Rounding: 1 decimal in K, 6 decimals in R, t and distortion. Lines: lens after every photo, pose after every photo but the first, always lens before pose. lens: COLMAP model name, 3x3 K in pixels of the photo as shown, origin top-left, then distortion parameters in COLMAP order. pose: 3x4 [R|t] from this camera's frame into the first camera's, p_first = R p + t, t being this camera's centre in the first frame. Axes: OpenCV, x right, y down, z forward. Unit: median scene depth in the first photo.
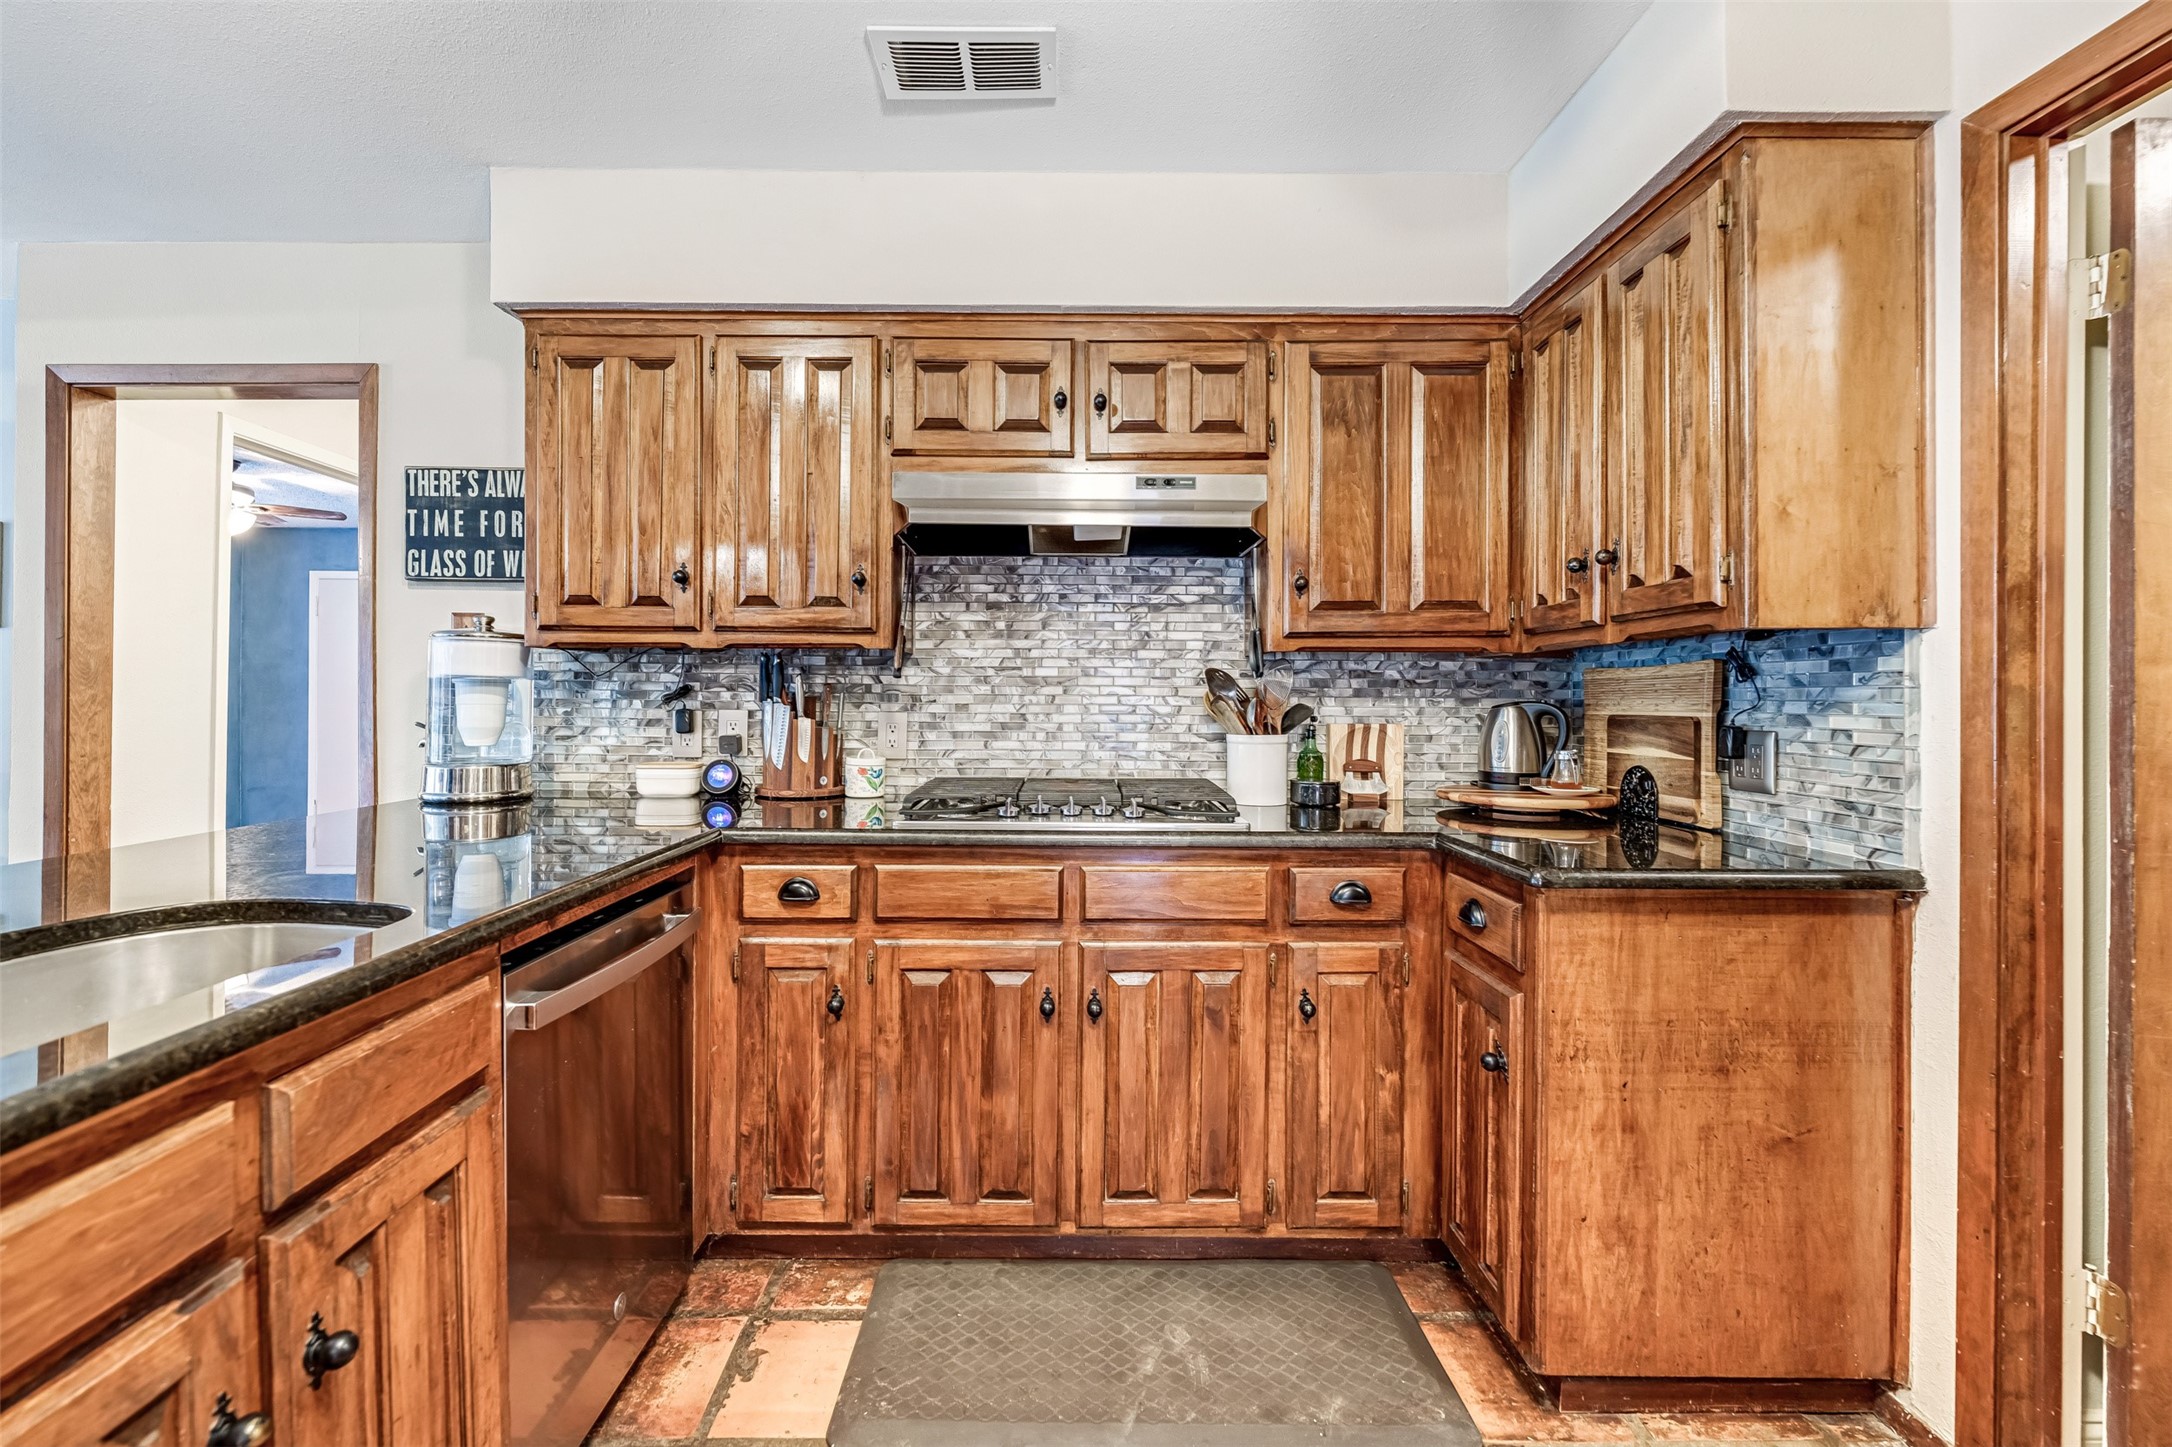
lens RADIAL K [[889.3, 0, 1022.7], [0, 889.3, 689.7], [0, 0, 1]] dist [-0.000669, -0.000501]
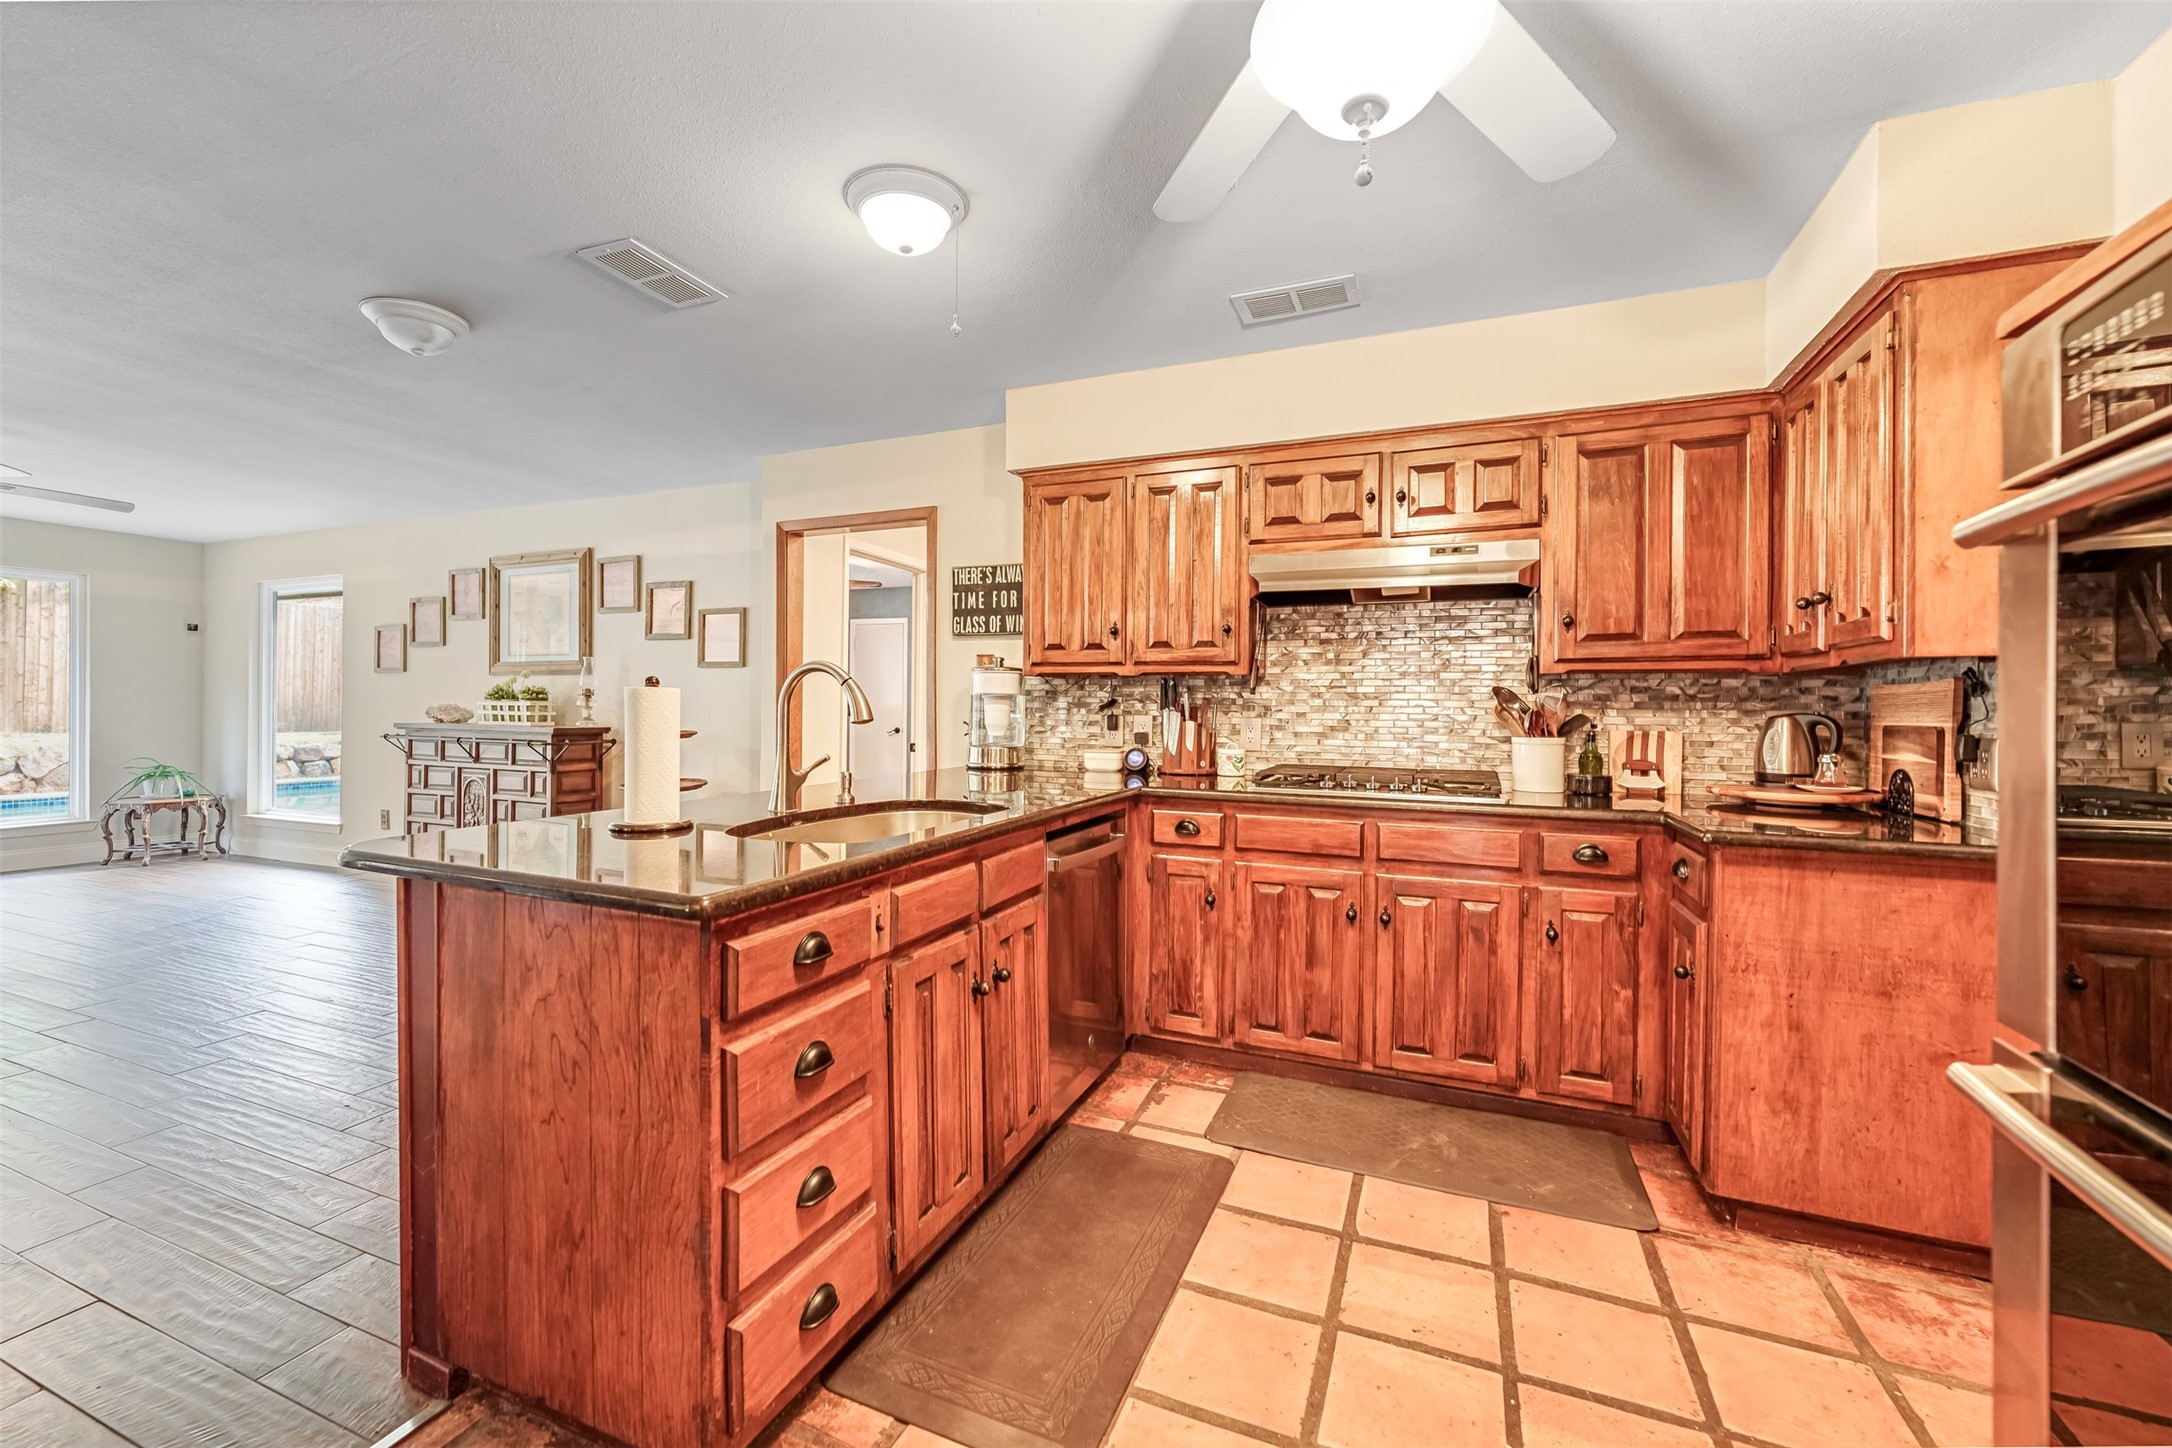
lens RADIAL K [[889.3, 0, 1029.9], [0, 889.3, 702.9], [0, 0, 1]] dist [-0.000669, -0.000501]
pose [[0.917065, 0.002449, -0.398730, 0.123078], [-0.002030, 0.999997, 0.001473, -0.000245], [0.398732, -0.000542, 0.917067, -0.569122]]
